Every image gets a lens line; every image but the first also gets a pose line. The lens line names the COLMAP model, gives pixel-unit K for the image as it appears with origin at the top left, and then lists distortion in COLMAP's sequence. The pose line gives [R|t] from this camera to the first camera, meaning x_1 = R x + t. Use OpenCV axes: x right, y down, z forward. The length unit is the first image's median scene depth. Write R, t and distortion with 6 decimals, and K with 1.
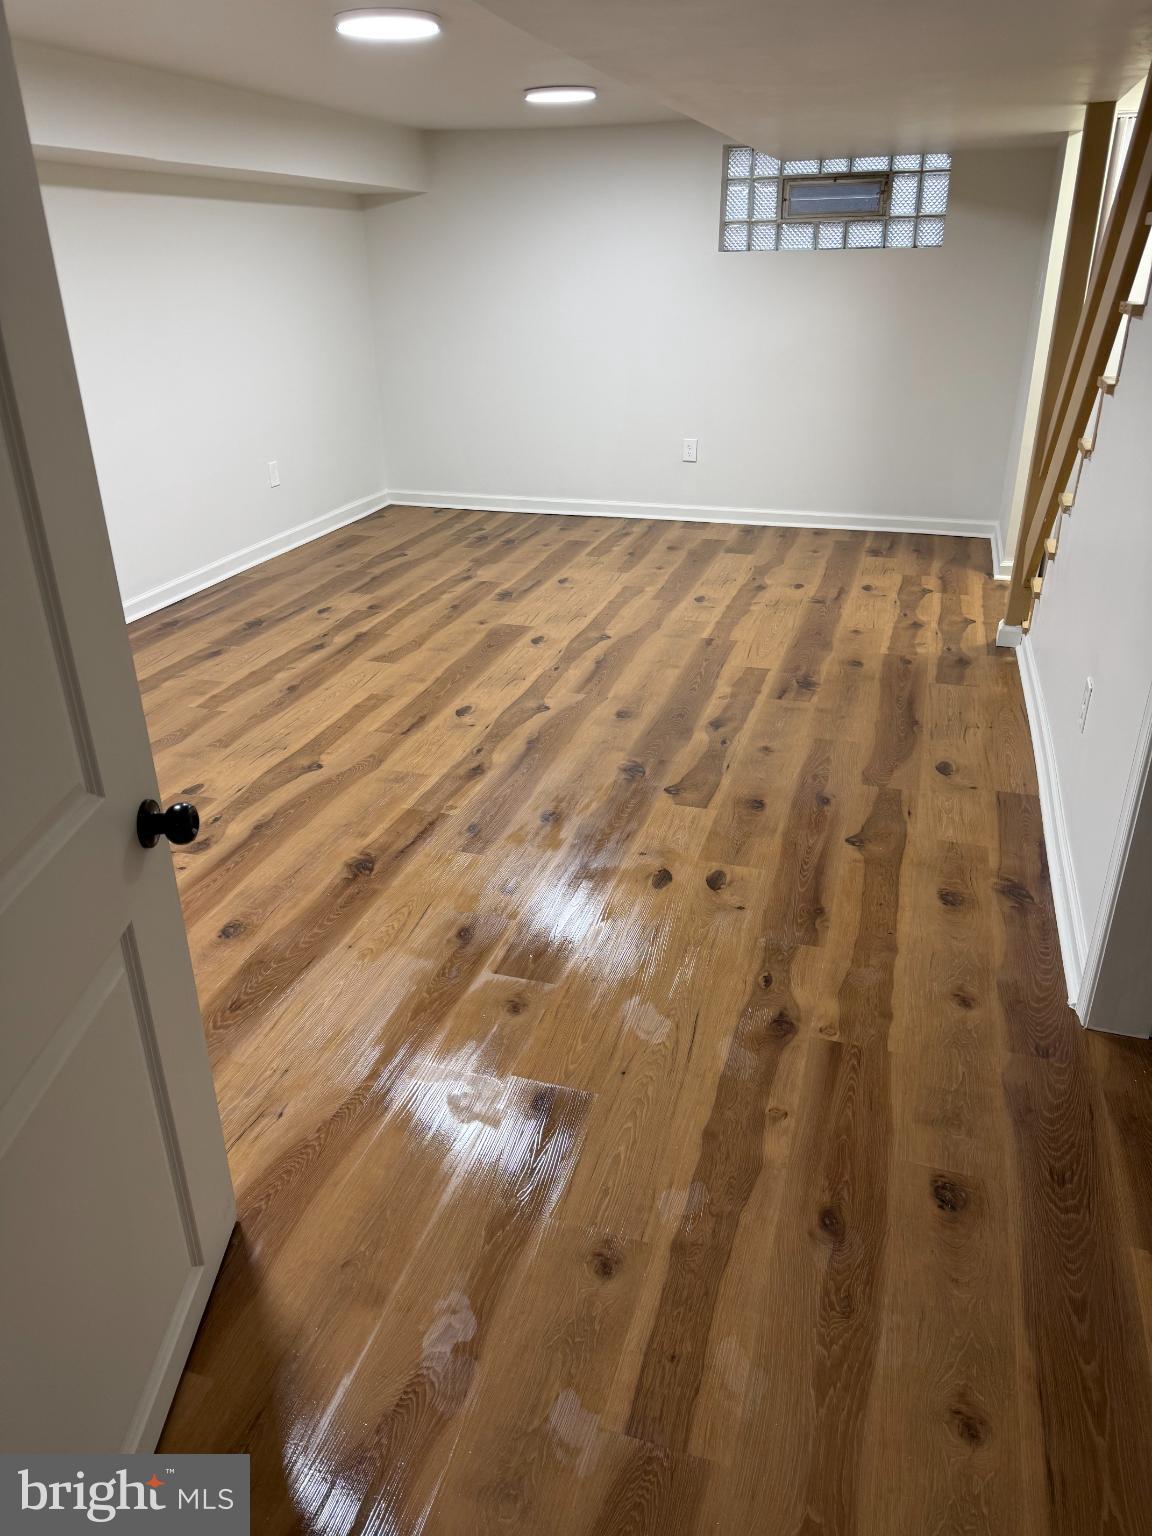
lens RADIAL K [[1052.7, 0, 576.3], [0, 1052.7, 761.4], [0, 0, 1]] dist [0.083664, -0.000467]
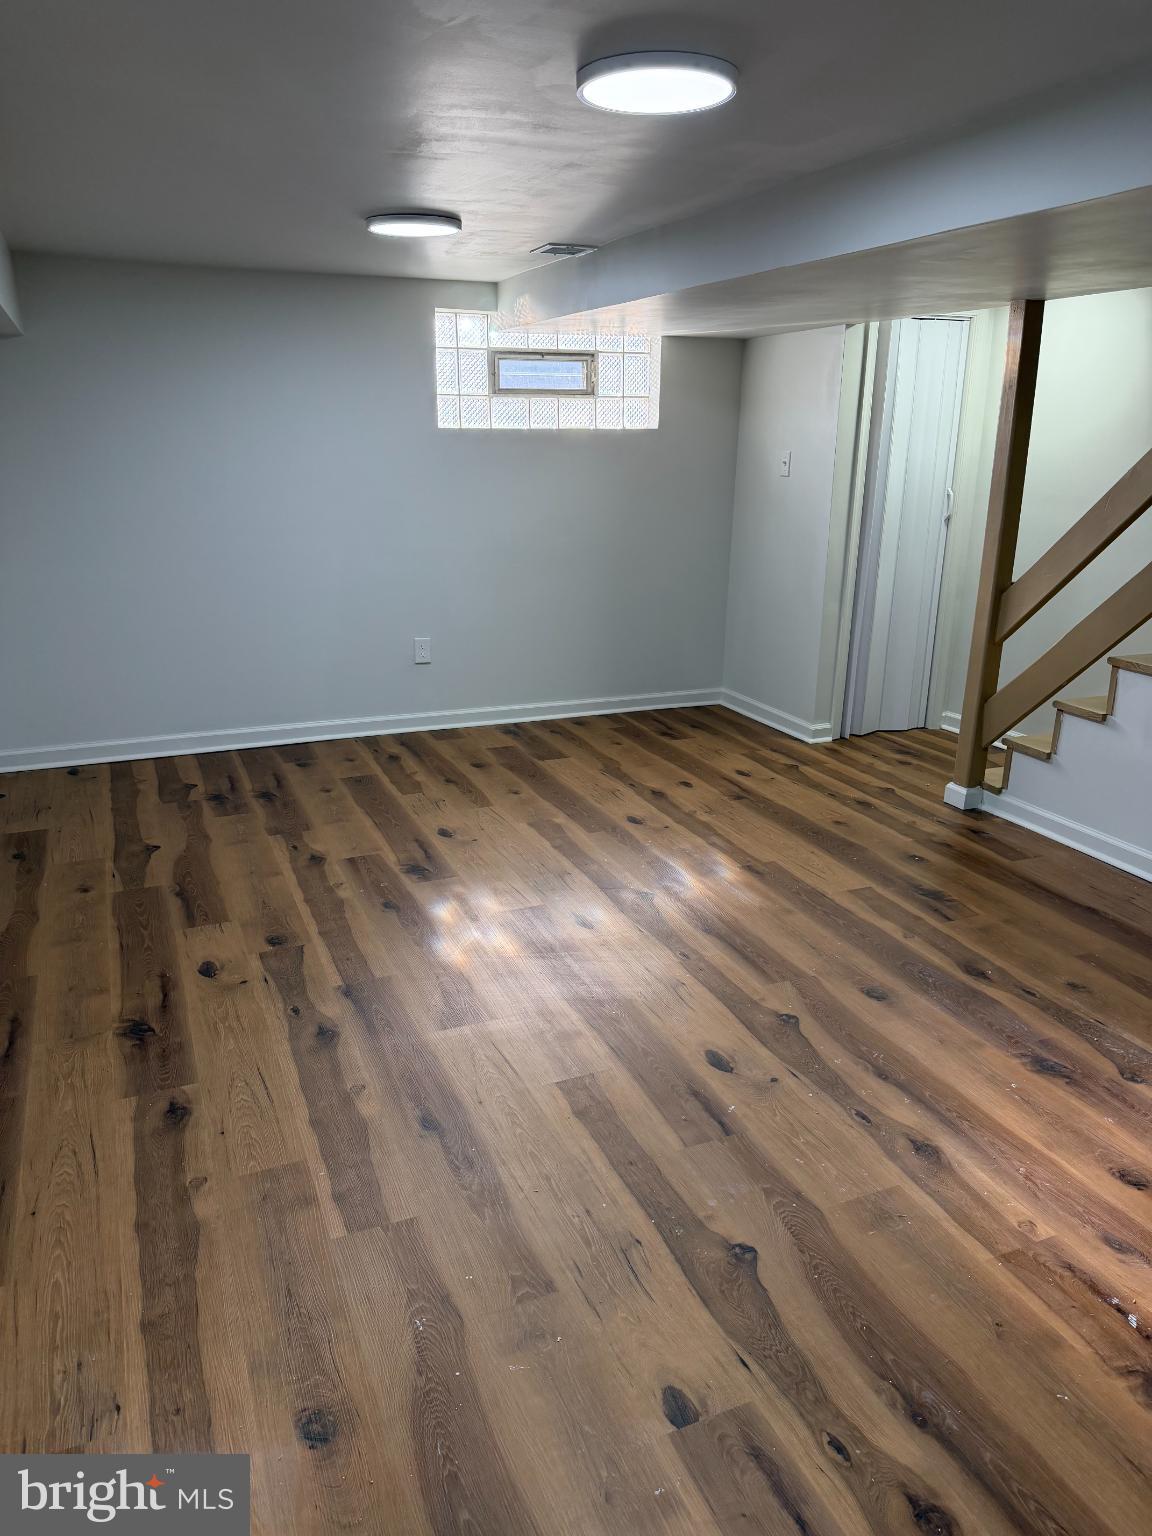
lens RADIAL K [[1087.9, 0, 575.2], [0, 1087.9, 774.3], [0, 0, 1]] dist [0.007216, -0.007722]
pose [[0.764351, -0.177390, 0.619920, -0.457366], [0.260278, 0.964488, -0.044930, -0.173636], [-0.589935, 0.195694, 0.783378, 0.393038]]
